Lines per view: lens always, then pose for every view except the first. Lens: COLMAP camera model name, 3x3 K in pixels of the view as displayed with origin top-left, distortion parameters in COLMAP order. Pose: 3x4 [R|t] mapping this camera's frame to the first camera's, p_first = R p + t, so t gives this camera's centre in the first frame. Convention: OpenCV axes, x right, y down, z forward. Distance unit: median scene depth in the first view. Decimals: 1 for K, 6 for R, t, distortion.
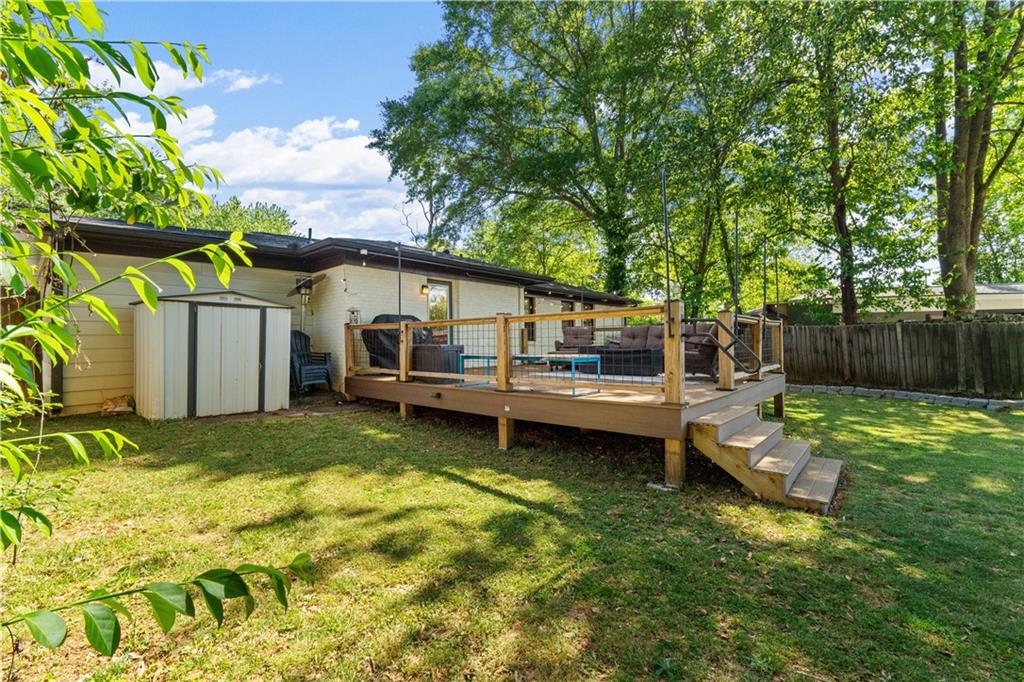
lens RADIAL K [[425.1, 0, 514.6], [0, 425.1, 340.1], [0, 0, 1]] dist [0.001109, 0.000026]
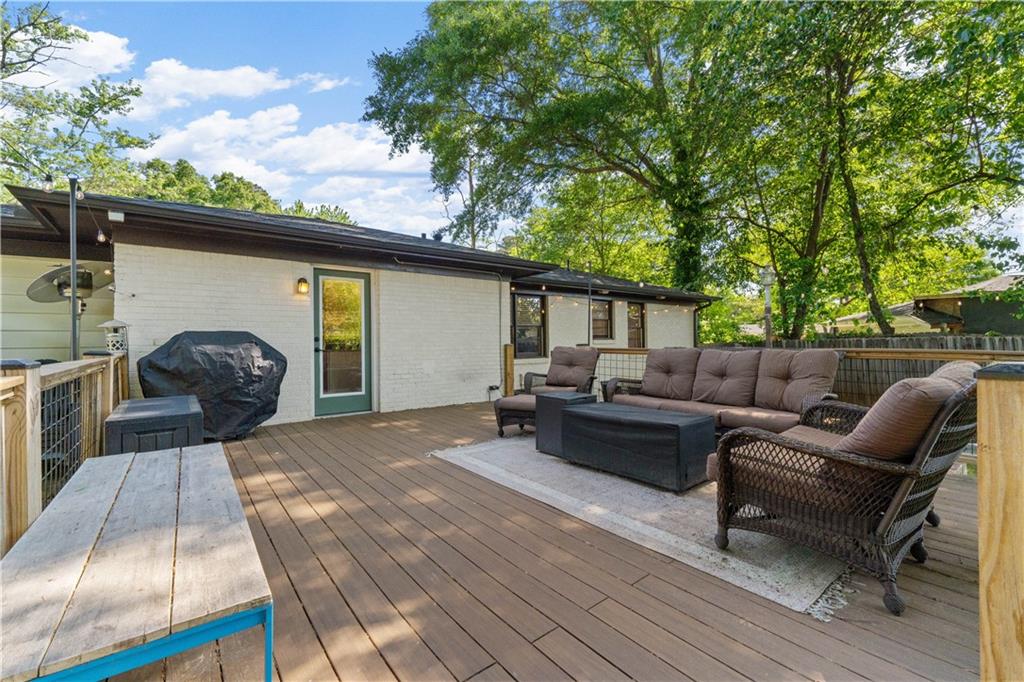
lens RADIAL K [[421.8, 0, 512.0], [0, 421.8, 341.0], [0, 0, 1]] dist [-0.013605, 0.000087]
pose [[0.979445, 0.002934, -0.201692, 0.105507], [-0.001889, 0.999984, 0.005372, -0.023272], [0.201704, -0.004880, 0.979434, 0.248355]]
